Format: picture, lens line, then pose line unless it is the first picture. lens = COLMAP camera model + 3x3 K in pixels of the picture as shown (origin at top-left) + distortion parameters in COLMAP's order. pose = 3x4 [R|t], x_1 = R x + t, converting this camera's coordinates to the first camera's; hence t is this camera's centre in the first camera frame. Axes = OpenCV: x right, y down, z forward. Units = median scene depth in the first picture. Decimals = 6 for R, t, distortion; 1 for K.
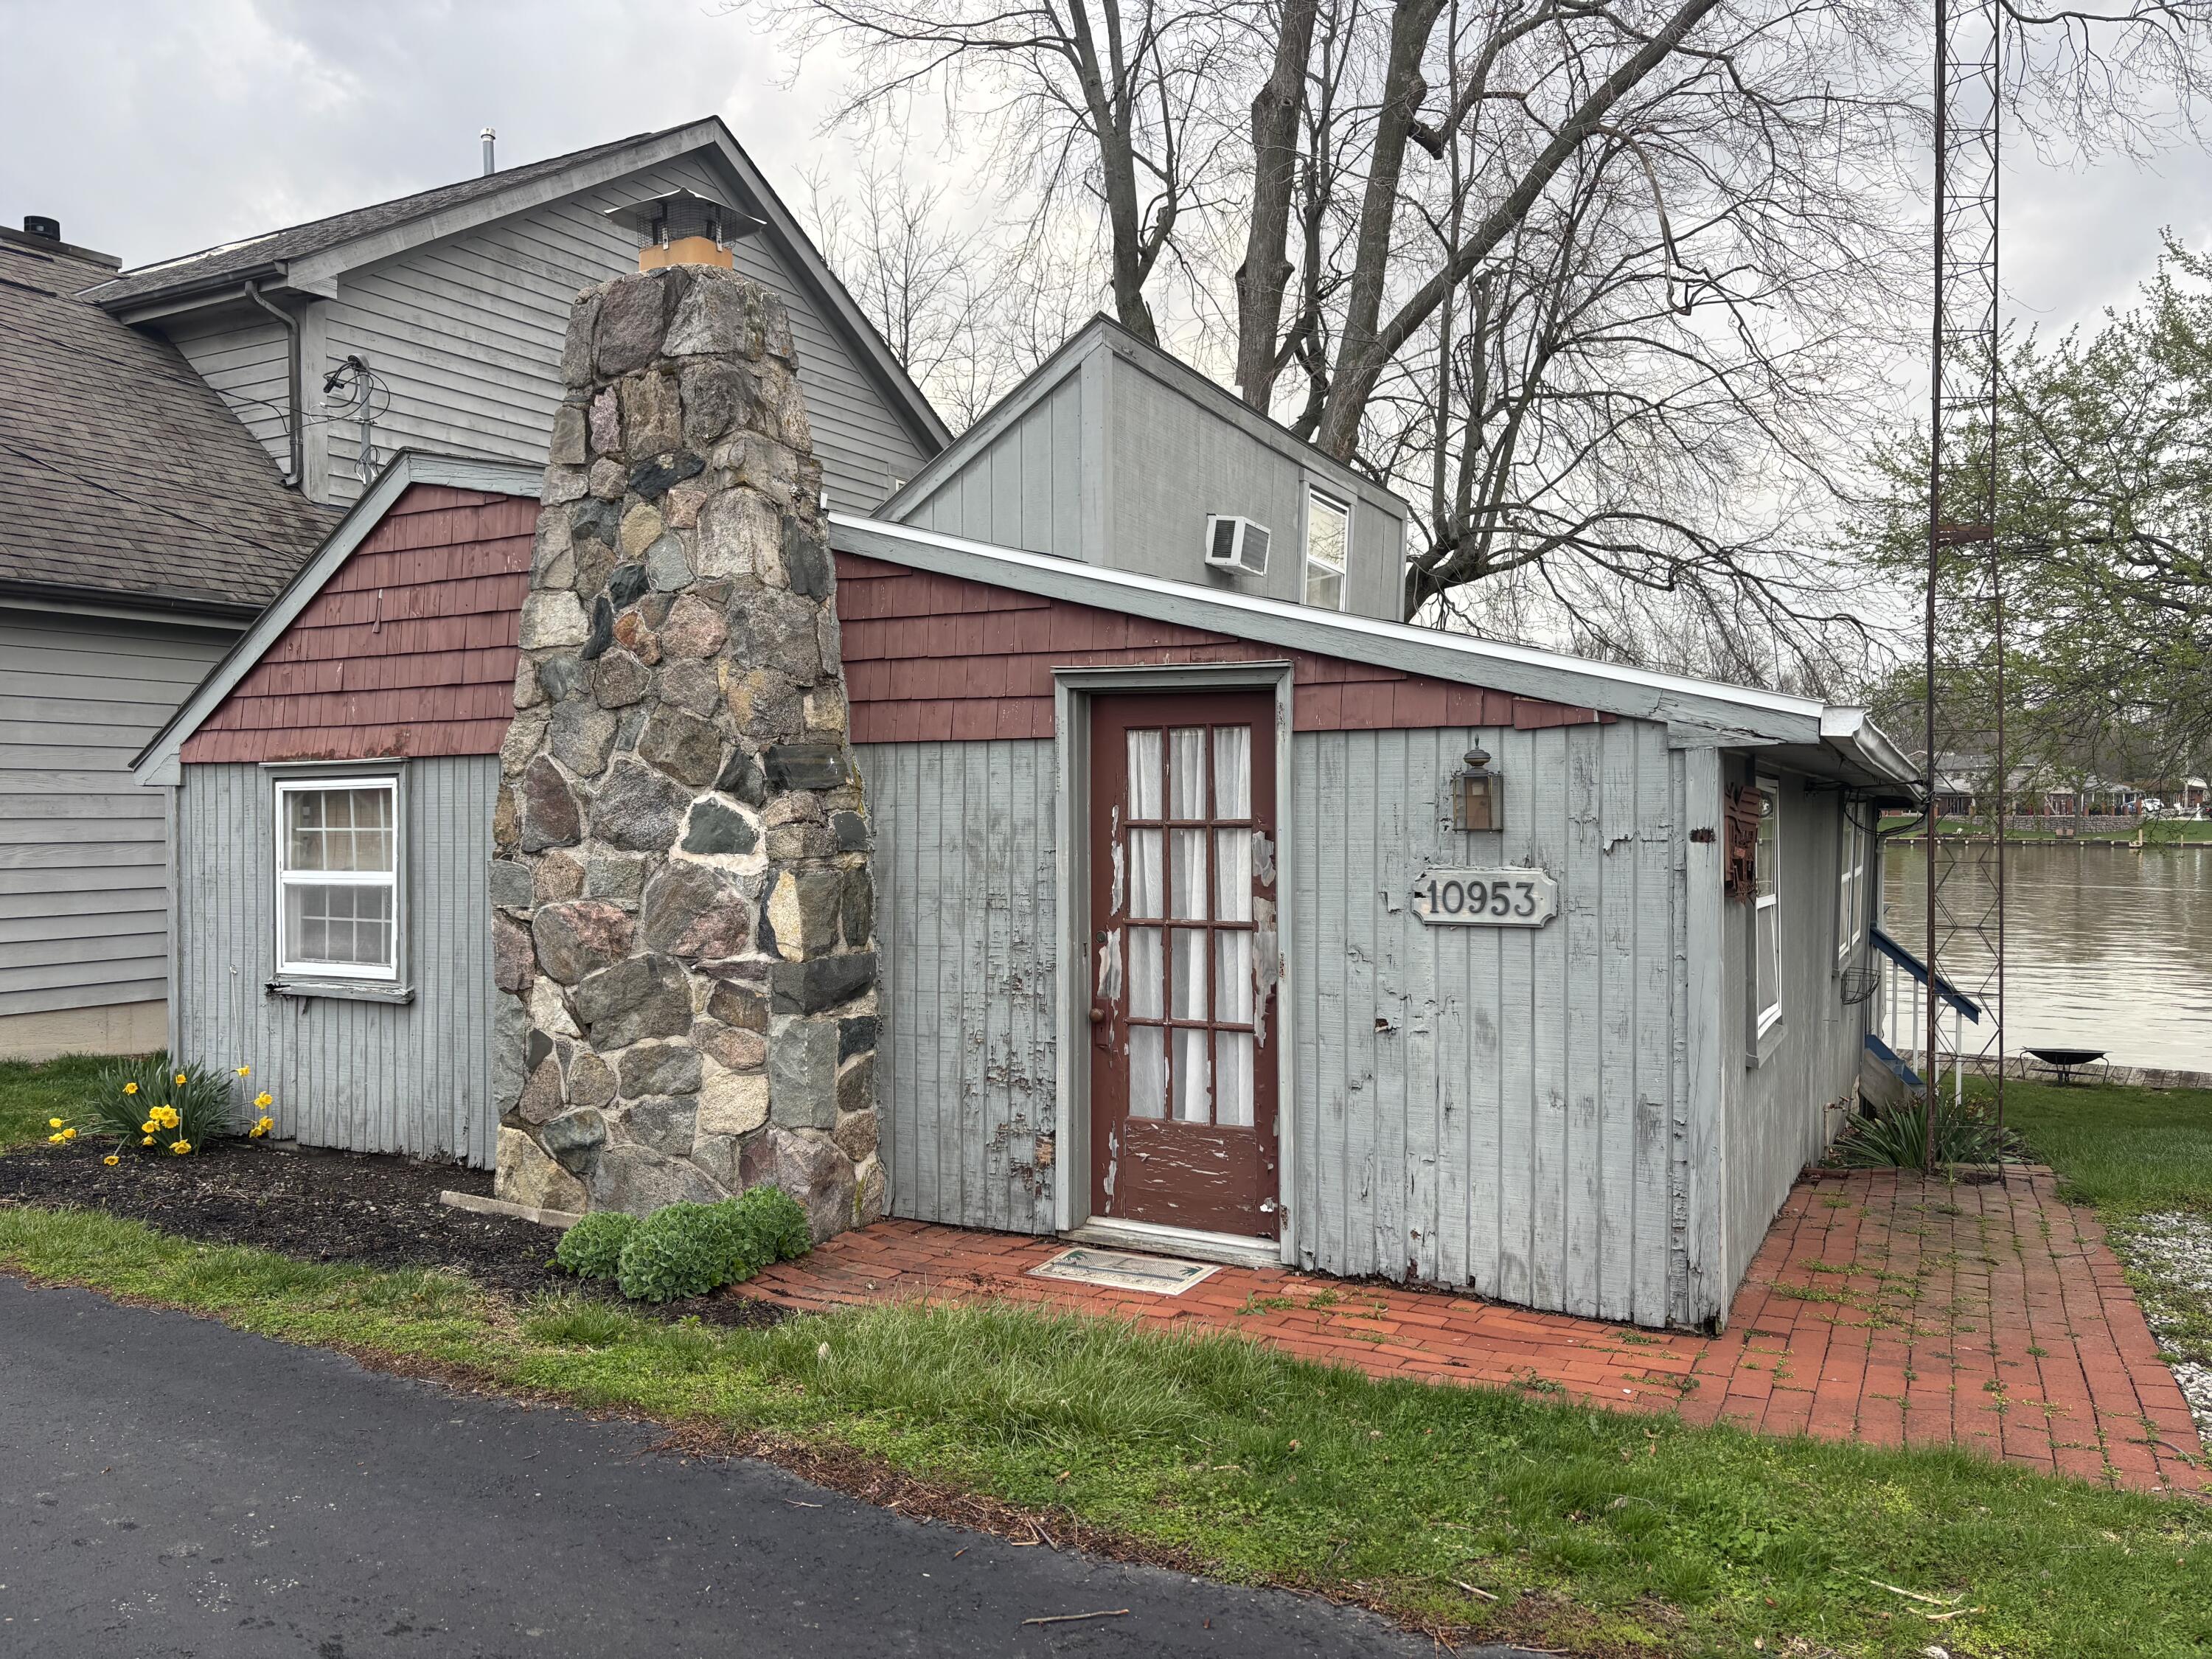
lens RADIAL K [[1622.6, 0, 1106.0], [0, 1622.6, 829.5], [0, 0, 1]] dist [0.113205, -0.149148]
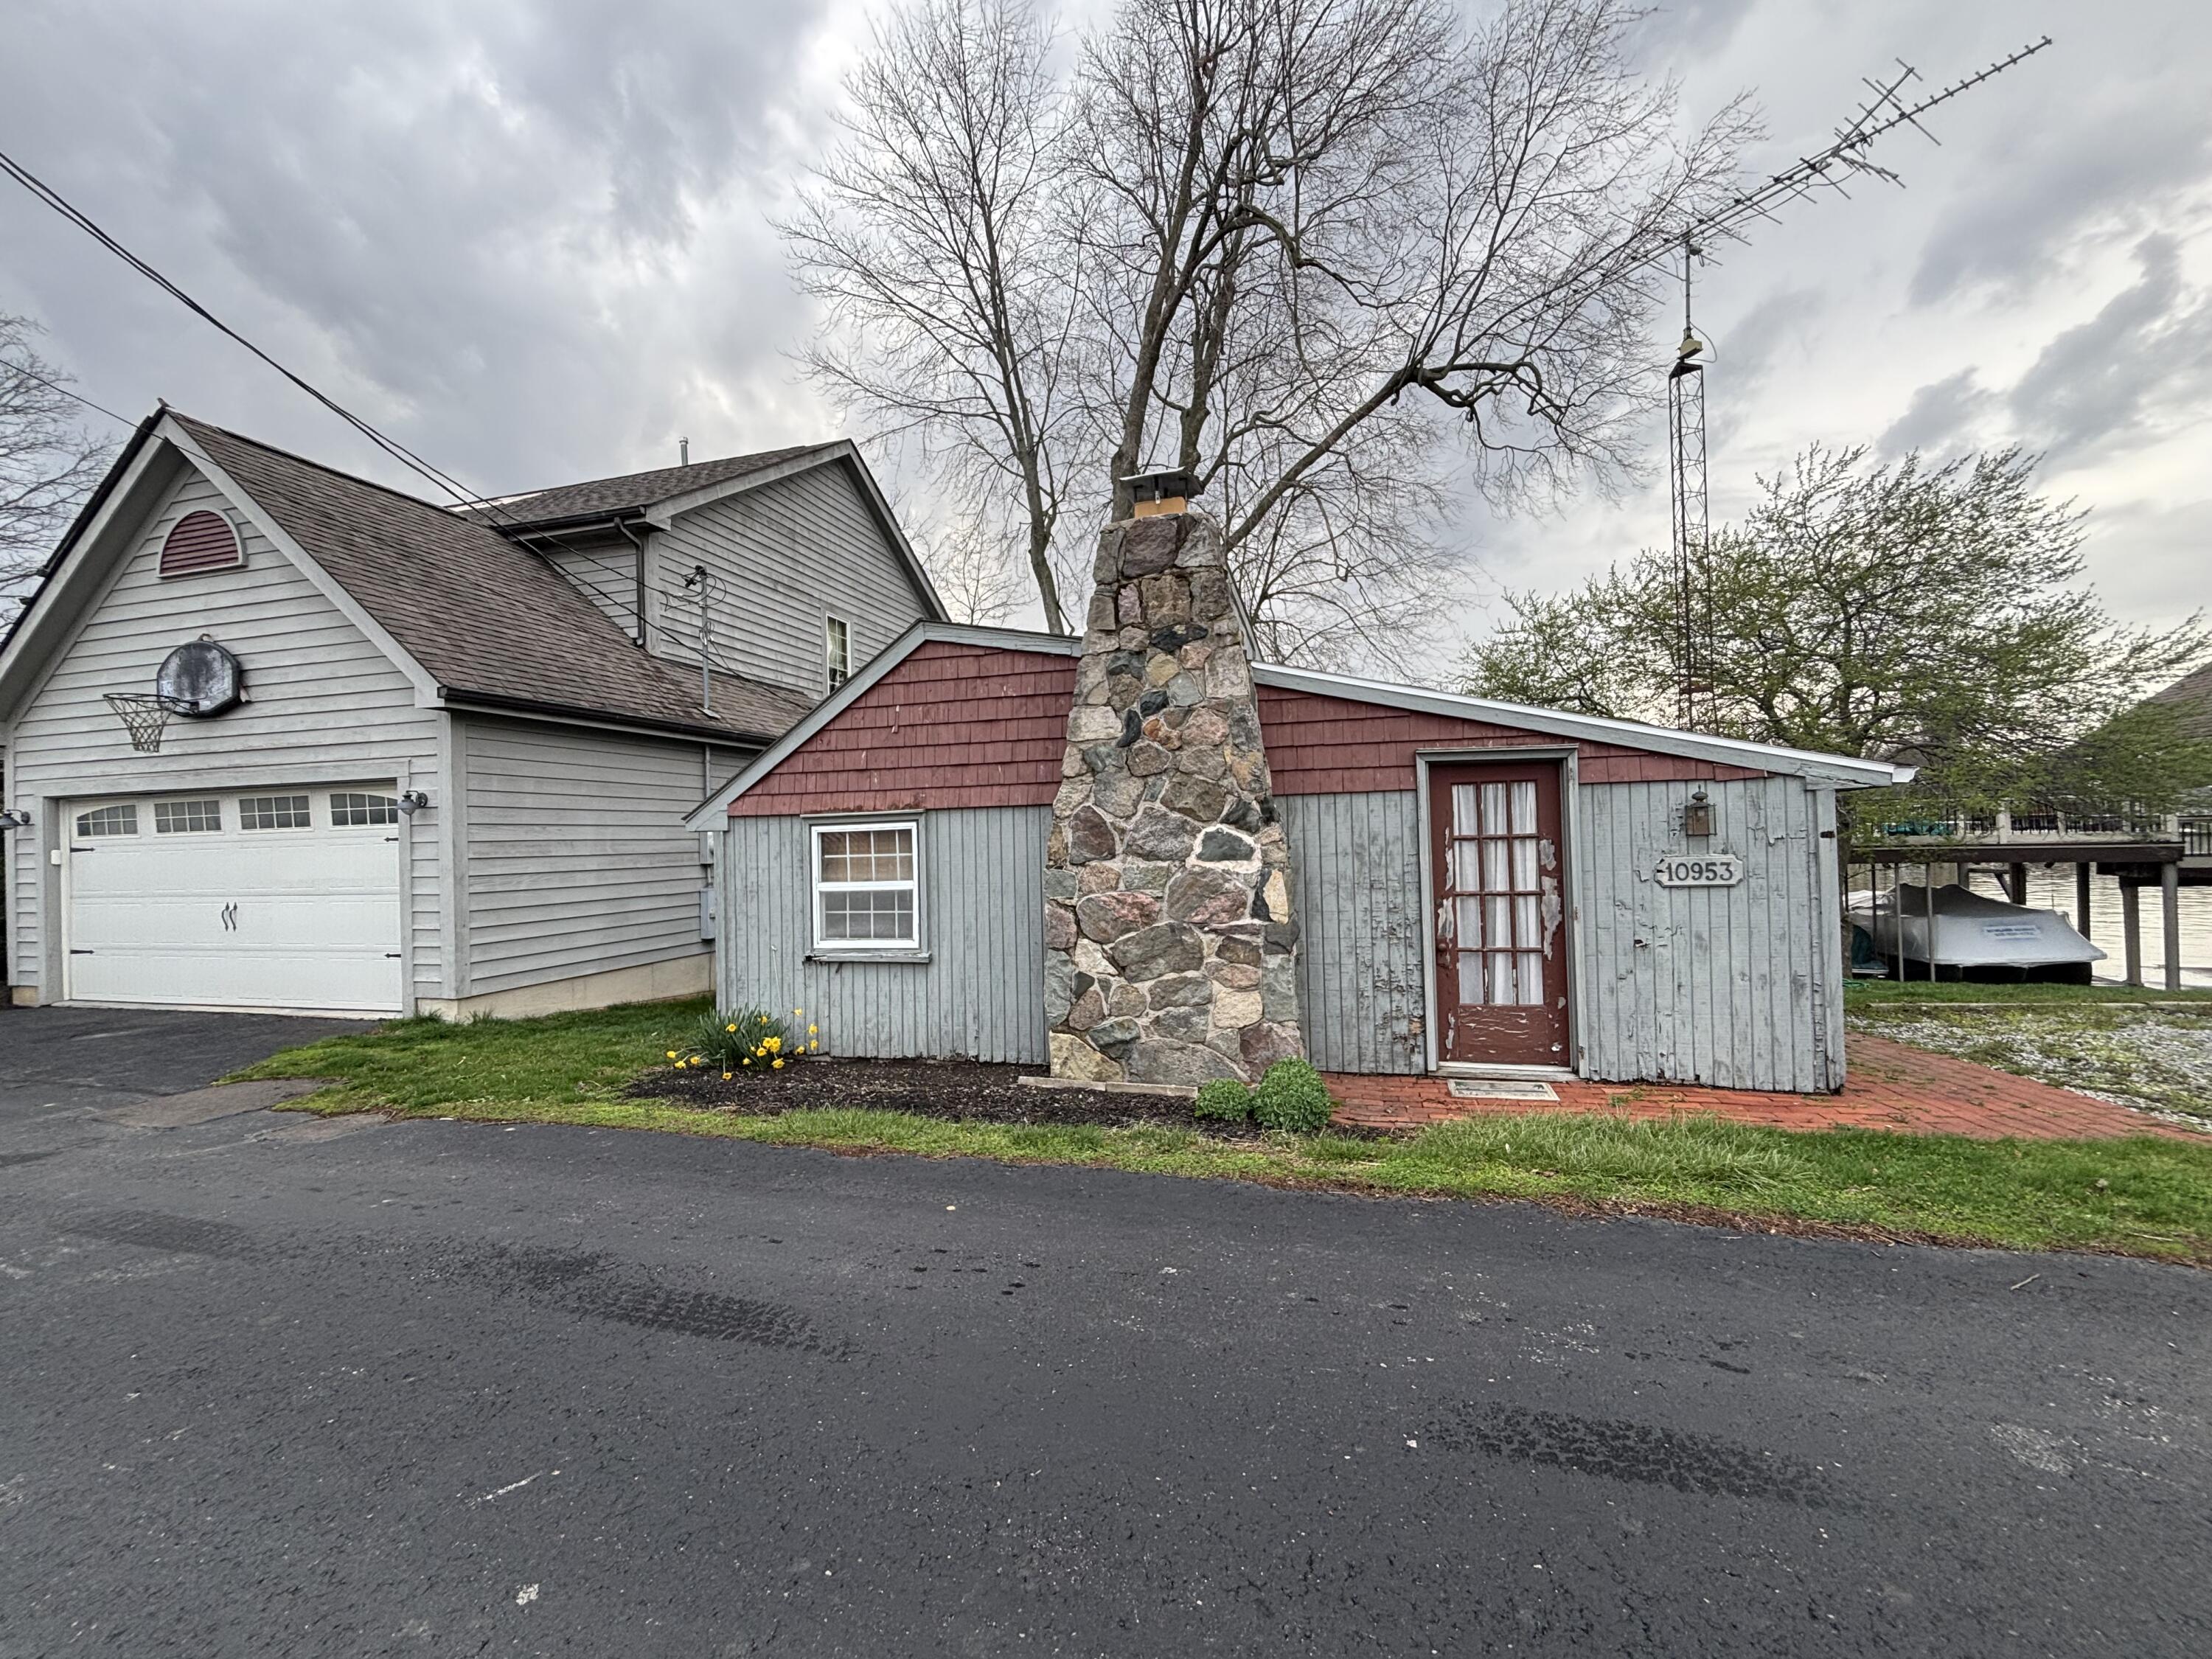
lens RADIAL K [[887.1, 0, 1106.0], [0, 887.1, 829.5], [0, 0, 1]] dist [0.009519, -0.000183]
pose [[0.971488, -0.020191, 0.236227, -0.574033], [0.025930, 0.999439, -0.021213, -0.001801], [-0.235667, 0.026733, 0.971466, 0.145732]]
